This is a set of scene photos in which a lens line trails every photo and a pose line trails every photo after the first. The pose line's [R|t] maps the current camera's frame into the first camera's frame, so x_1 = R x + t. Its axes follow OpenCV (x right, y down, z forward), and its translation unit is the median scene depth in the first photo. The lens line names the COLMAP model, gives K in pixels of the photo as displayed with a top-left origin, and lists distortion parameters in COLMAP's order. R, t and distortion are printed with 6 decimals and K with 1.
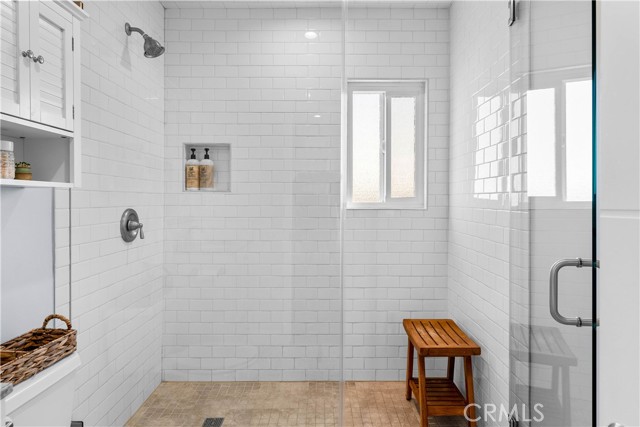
lens RADIAL K [[387.3, 0, 320.7], [0, 387.3, 205.3], [0, 0, 1]] dist [0.003591, 0.001335]
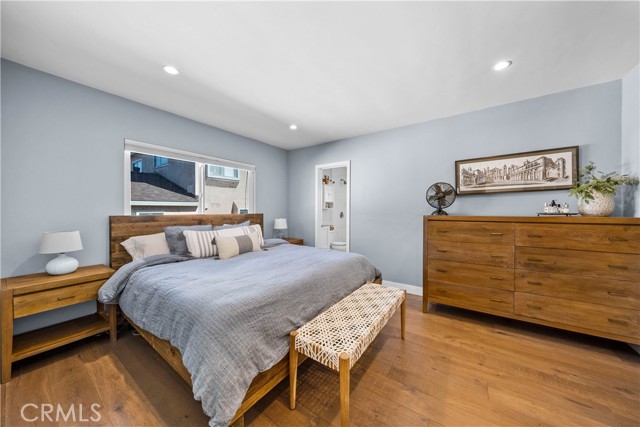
lens RADIAL K [[220.6, 0, 318.4], [0, 220.6, 212.0], [0, 0, 1]] dist [0.006942, 0.000290]
pose [[0.815238, -0.001640, -0.579124, 0.994213], [-0.000090, 0.999996, -0.002959, 0.019013], [0.579126, 0.002465, 0.815234, -1.649056]]
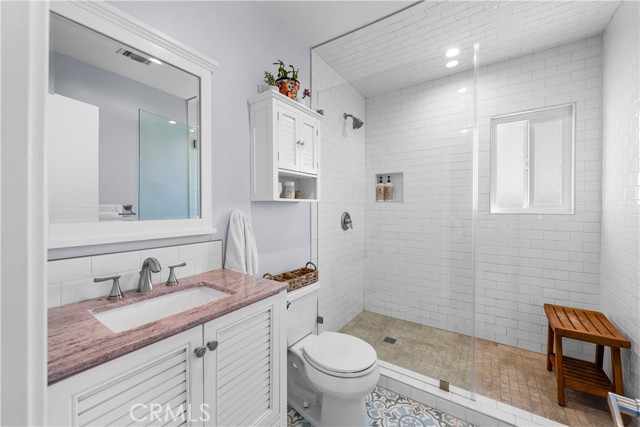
lens RADIAL K [[247.1, 0, 320.8], [0, 247.1, 209.7], [0, 0, 1]] dist [-0.001212, -0.001853]
pose [[0.826807, 0.000343, -0.562486, 0.069857], [-0.001994, 0.999995, -0.002321, 0.000066], [0.562482, 0.003040, 0.826804, -0.046584]]
